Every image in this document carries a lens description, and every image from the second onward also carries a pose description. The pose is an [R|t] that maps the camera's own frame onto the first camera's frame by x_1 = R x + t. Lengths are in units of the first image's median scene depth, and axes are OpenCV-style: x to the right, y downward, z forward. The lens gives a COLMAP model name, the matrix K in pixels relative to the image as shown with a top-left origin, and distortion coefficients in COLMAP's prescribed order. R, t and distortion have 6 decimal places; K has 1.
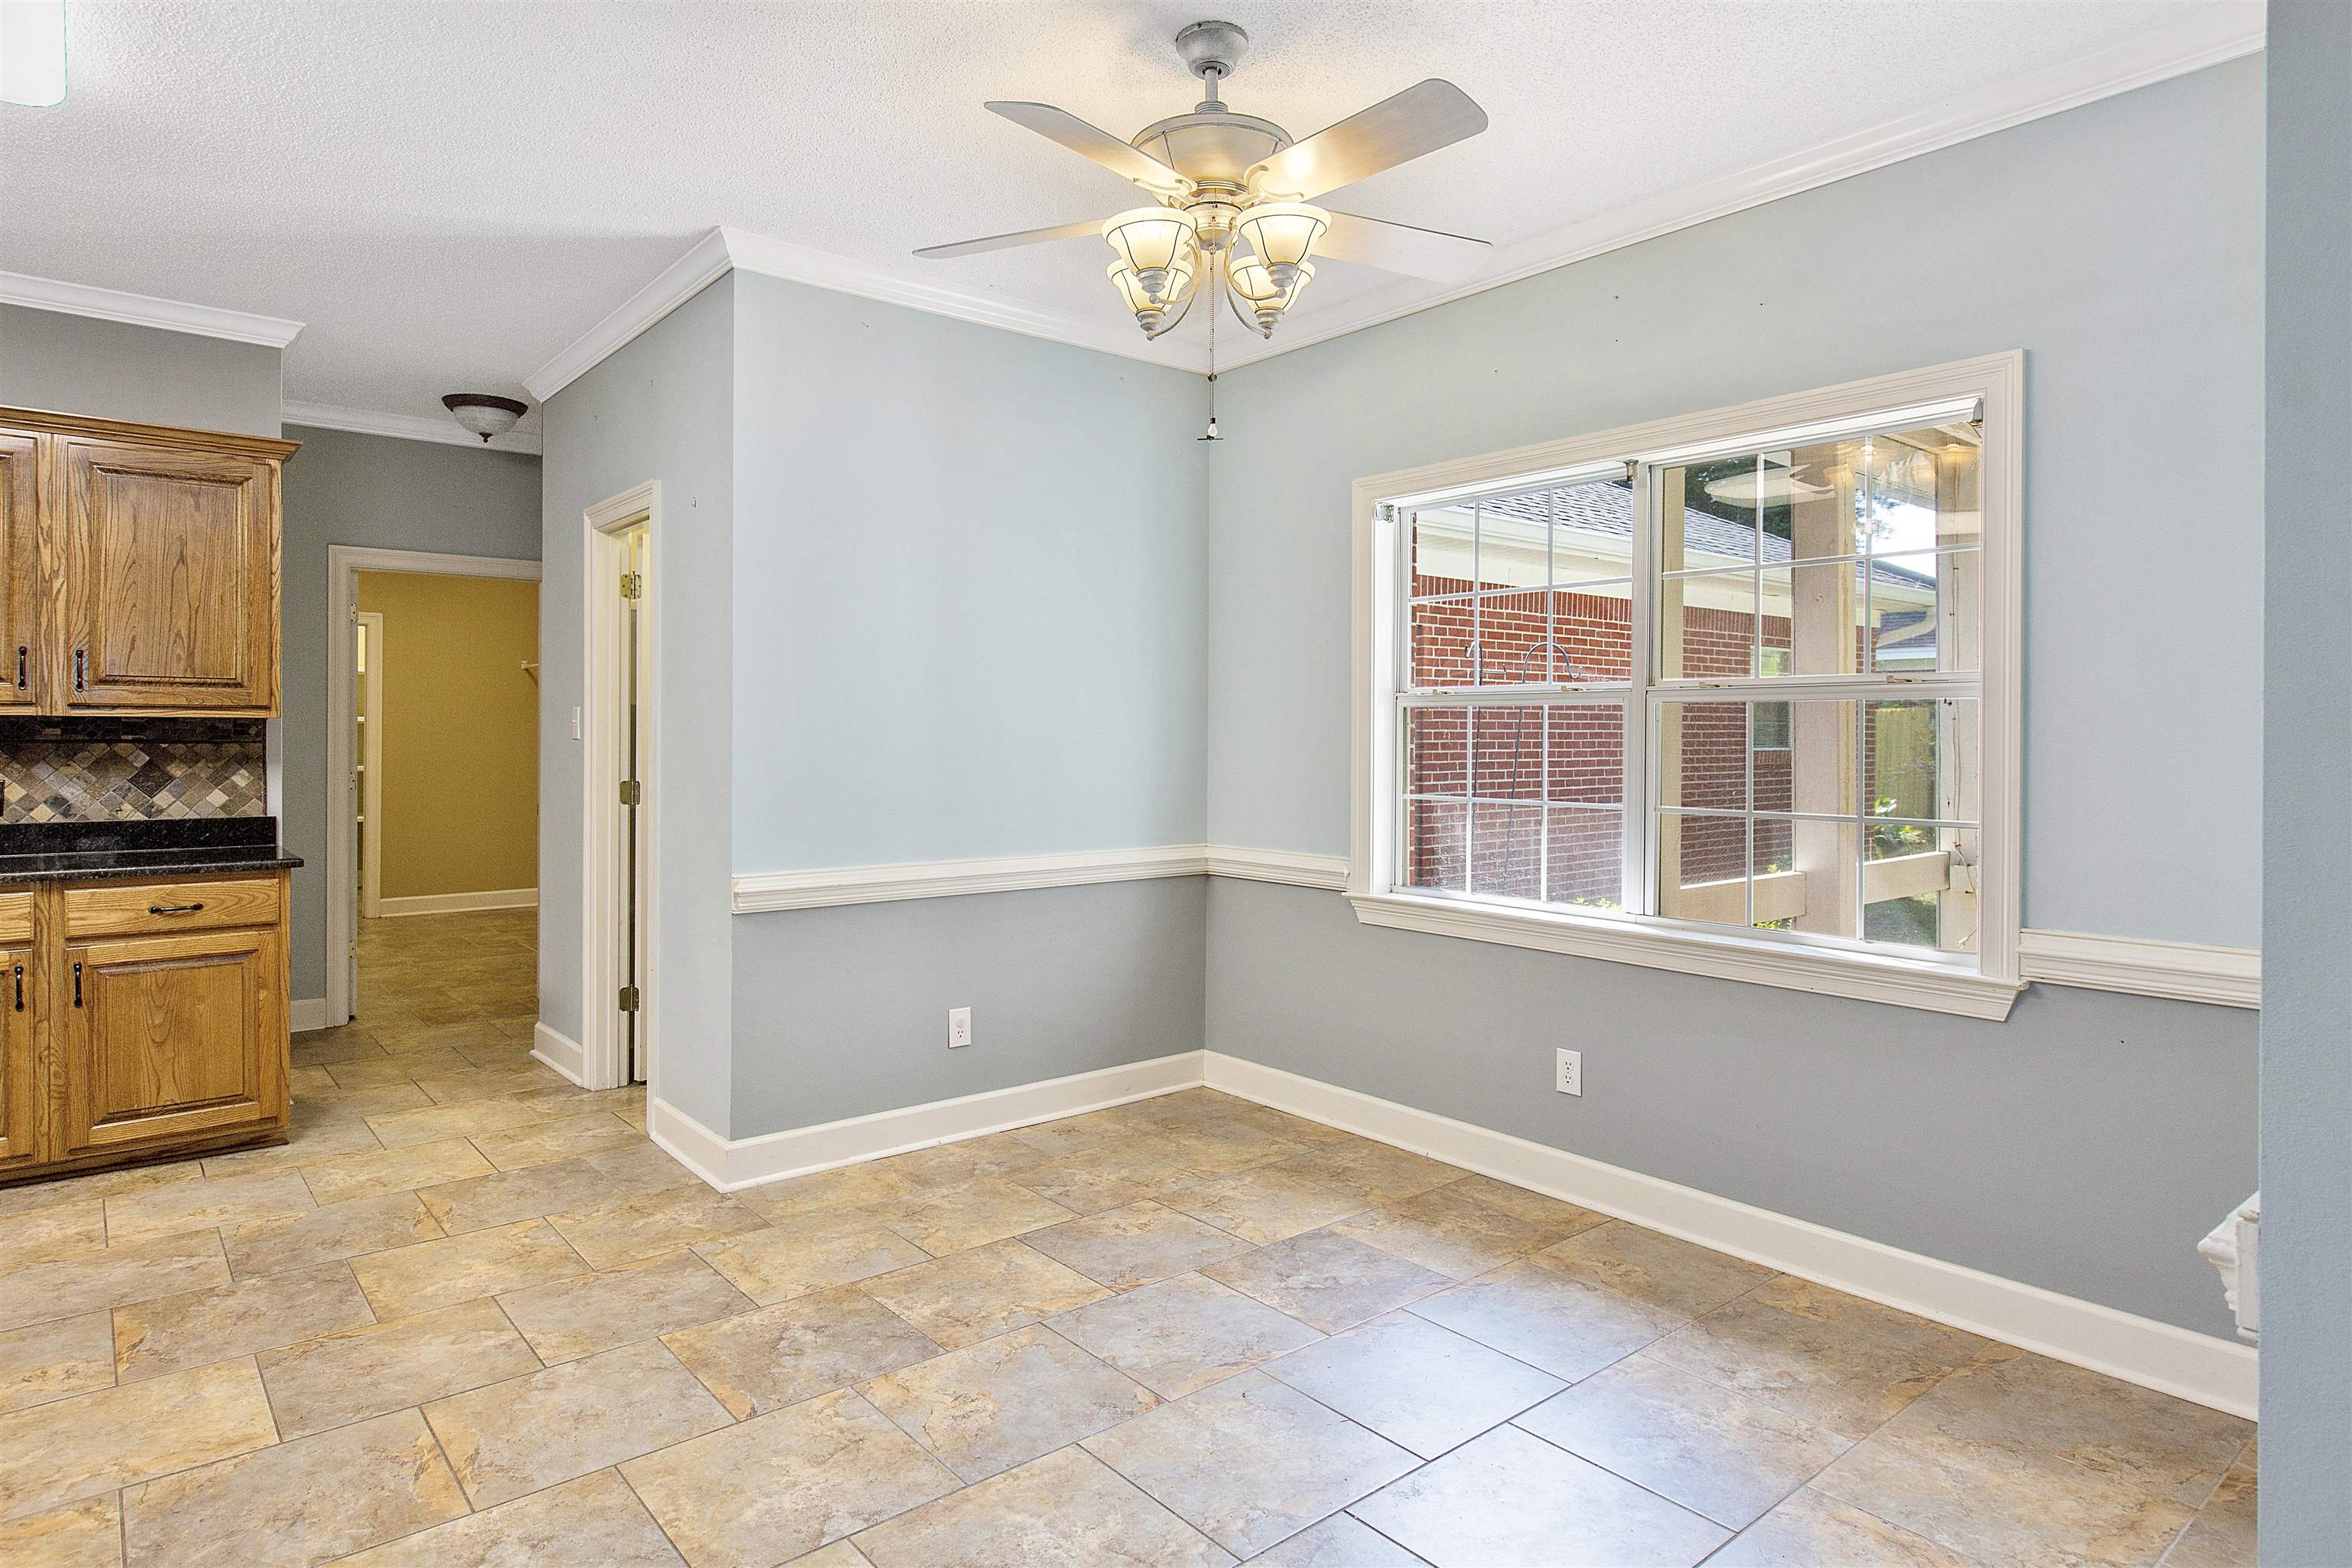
lens RADIAL K [[1315.9, 0, 1164.7], [0, 1315.9, 743.7], [0, 0, 1]] dist [-0.001454, 0.000517]
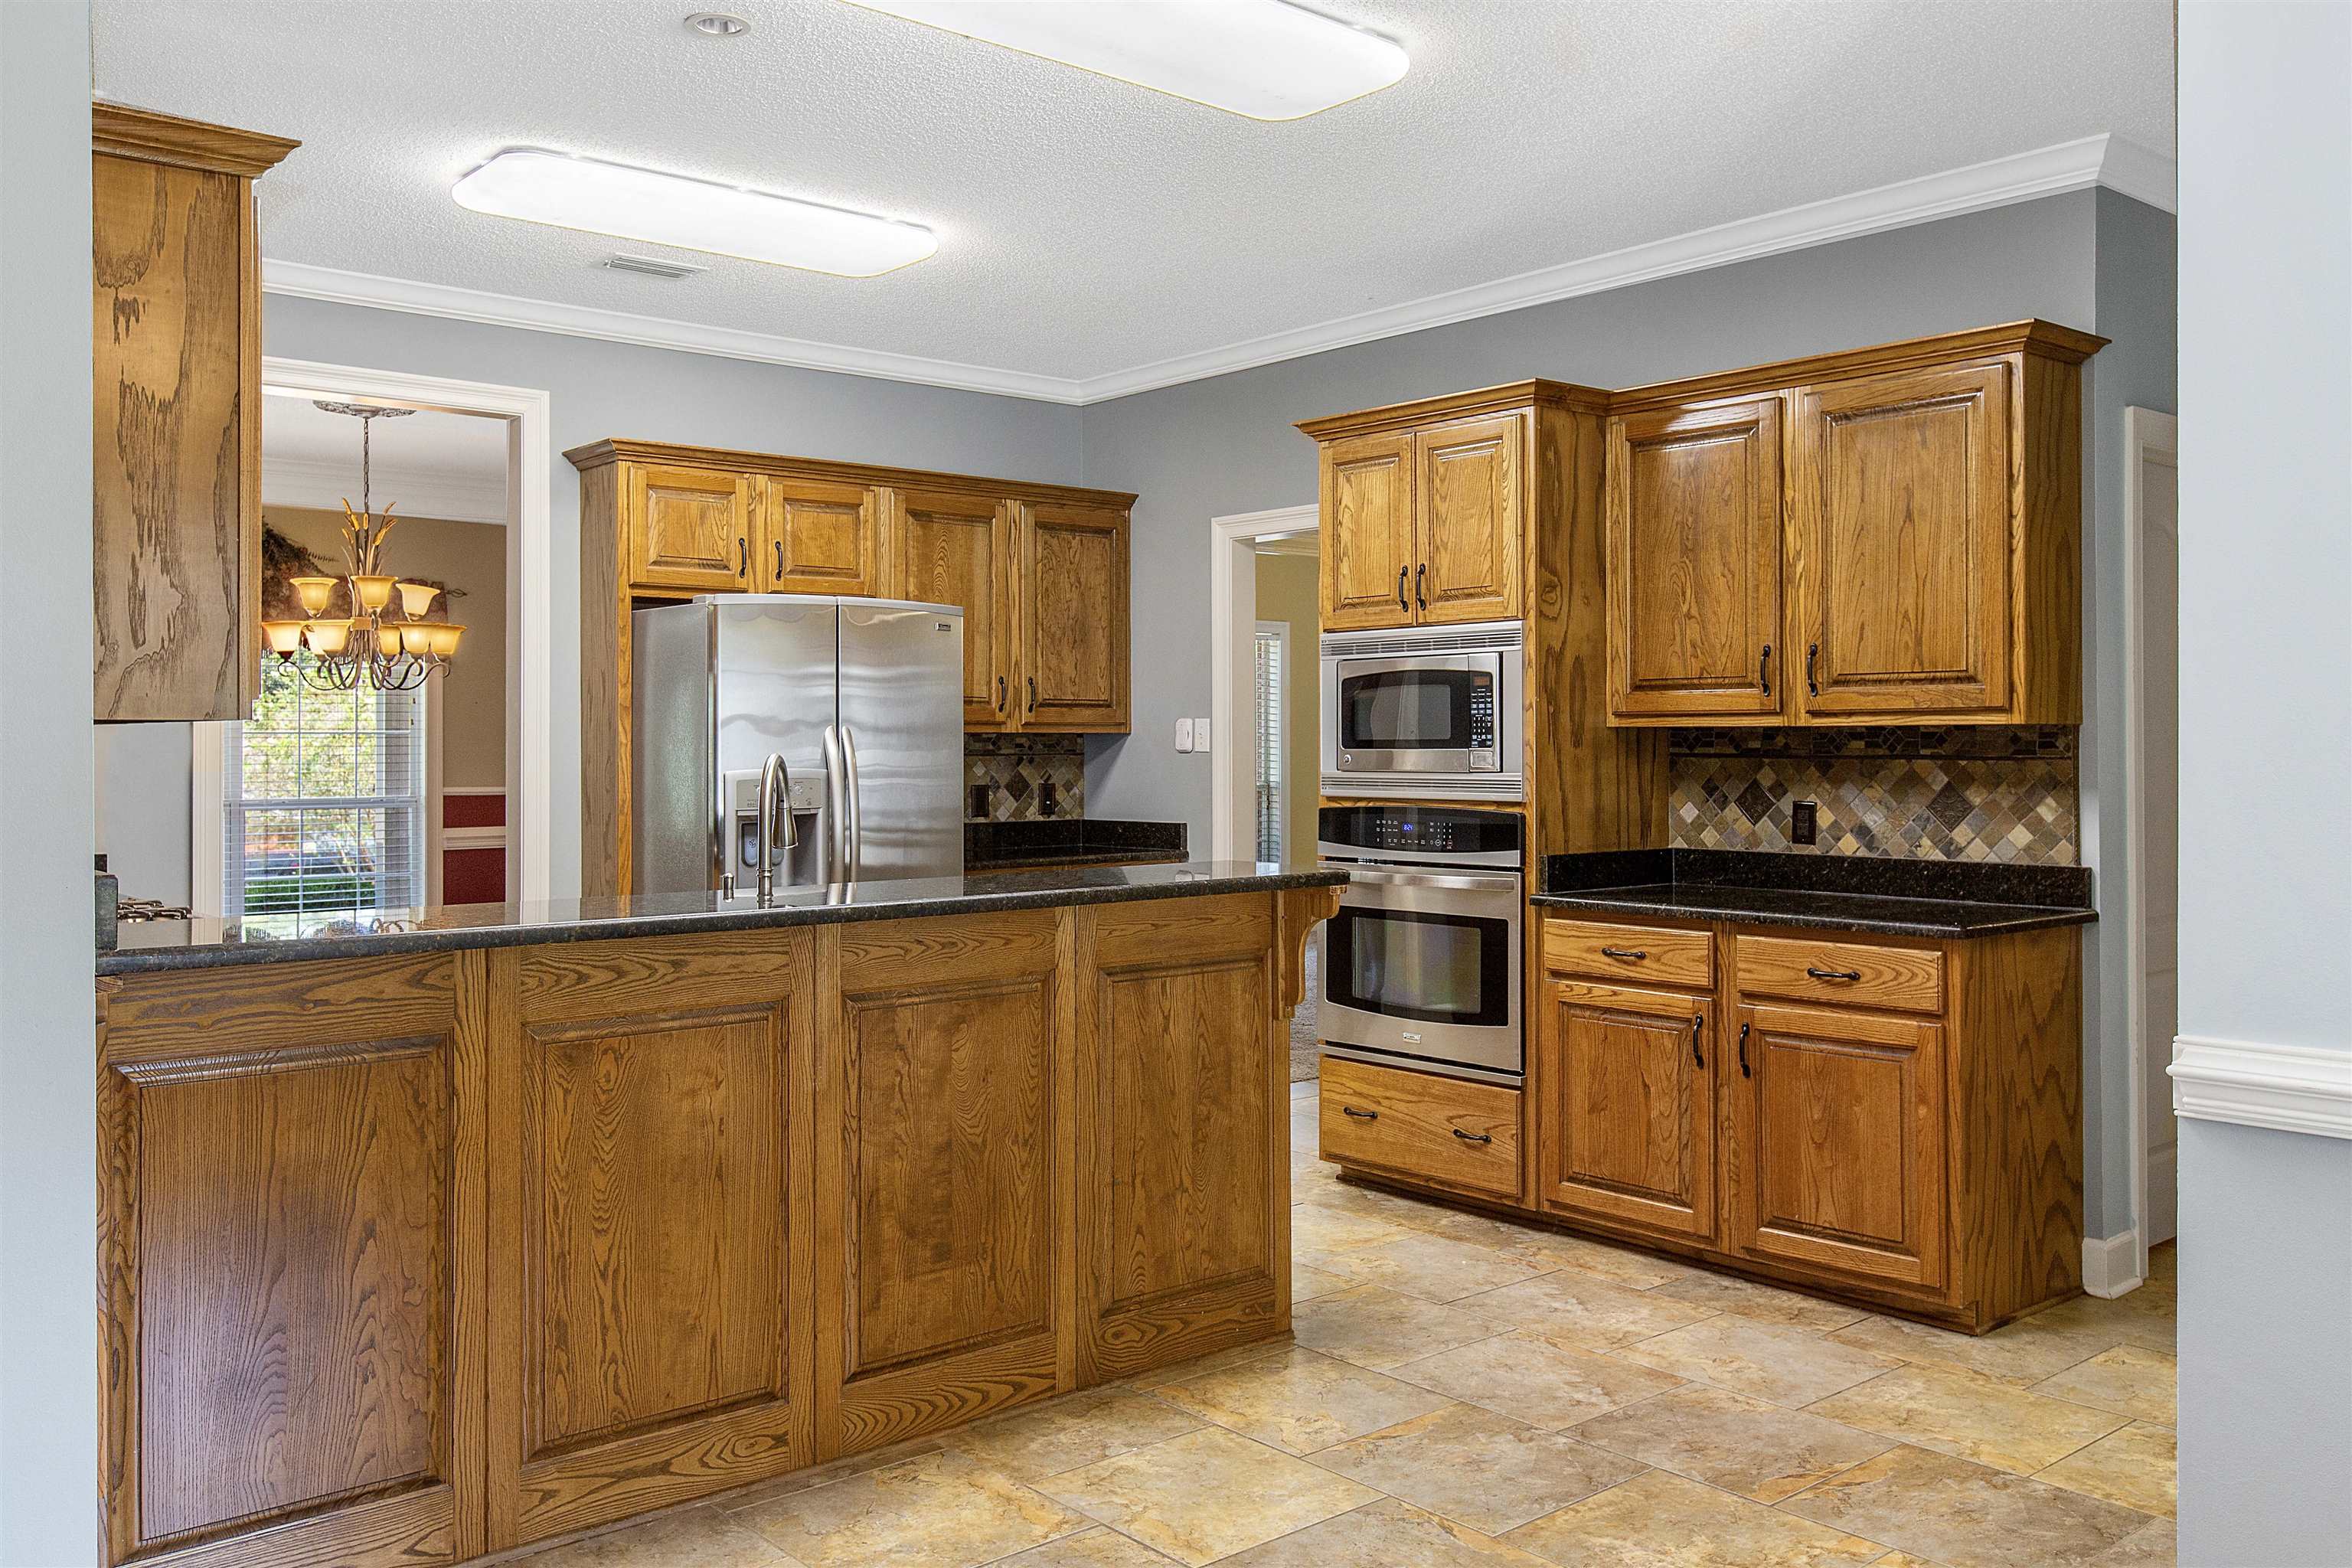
lens RADIAL K [[1913.3, 0, 1169.5], [0, 1913.3, 739.7], [0, 0, 1]] dist [0.006012, 0.002468]
pose [[0.015190, -0.006527, -0.999863, 0.351188], [-0.004529, 0.999968, -0.006597, -0.002800], [0.999874, 0.004628, 0.015160, 0.573154]]
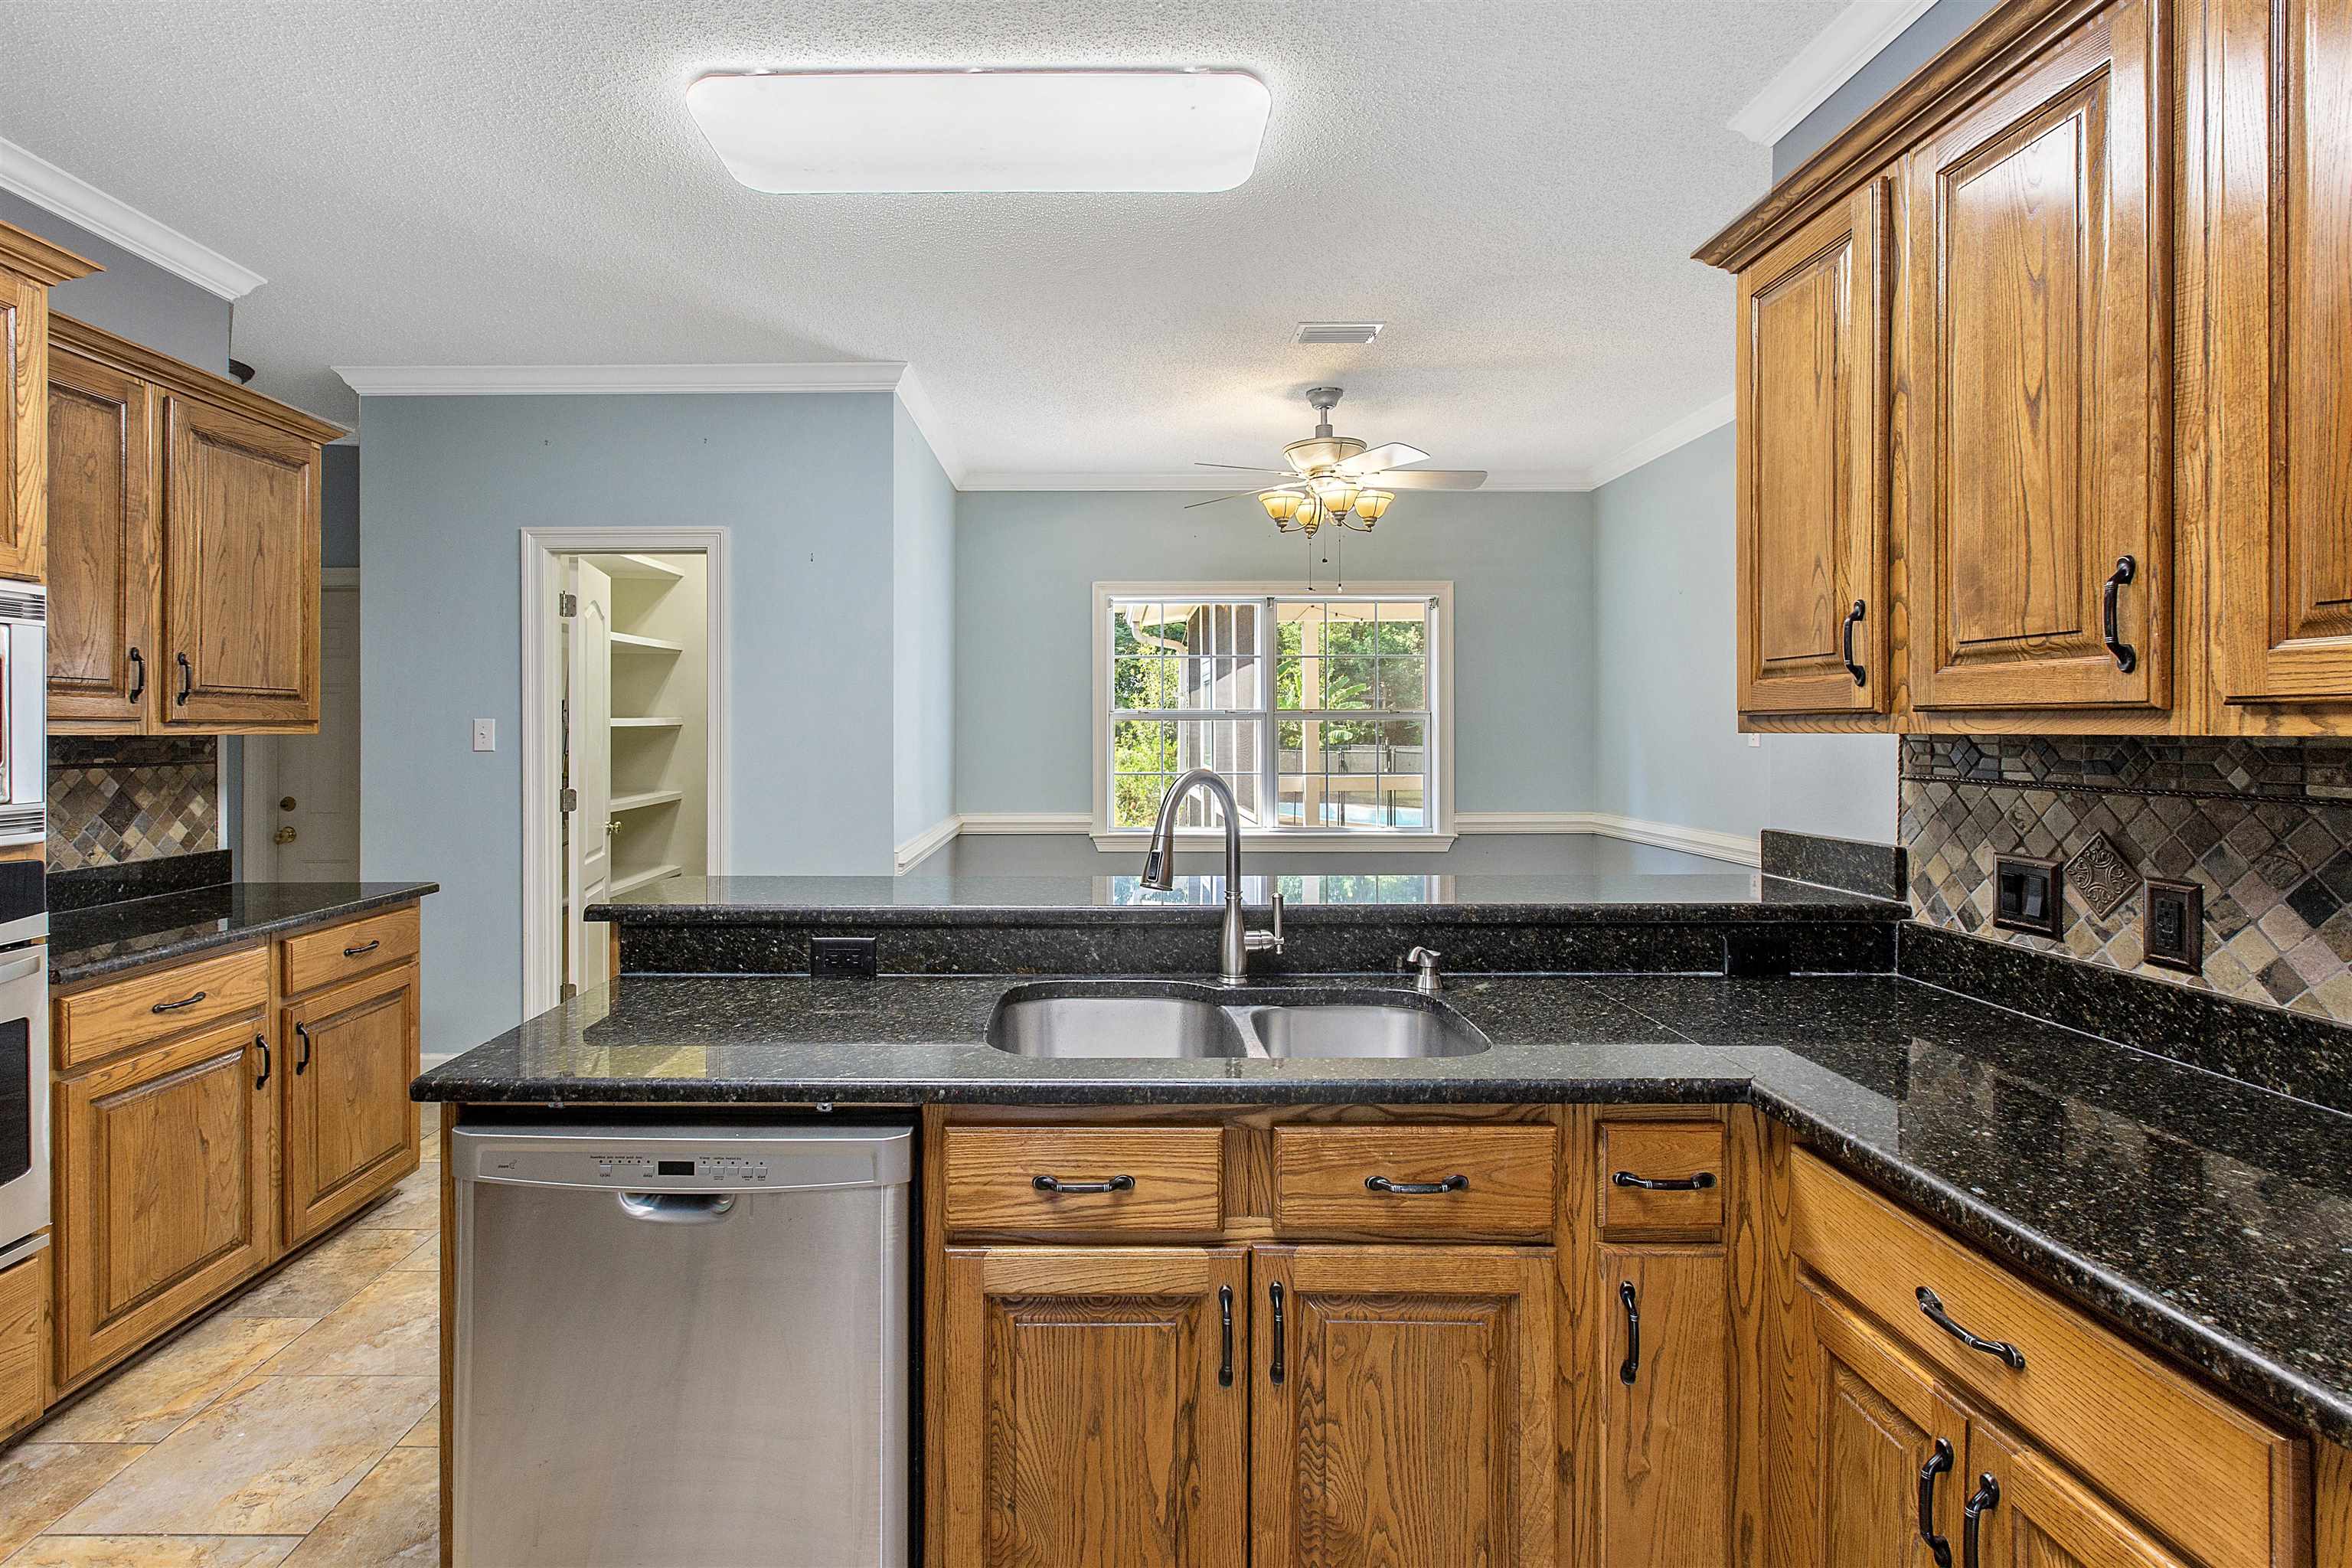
lens RADIAL K [[1089.1, 0, 1099.5], [0, 1089.1, 730.9], [0, 0, 1]] dist [0.000095, 0.000105]
pose [[0.642497, -0.007469, 0.766252, -0.961999], [0.010386, 0.999946, 0.001038, -0.018204], [-0.766218, 0.007292, 0.642540, 0.130029]]
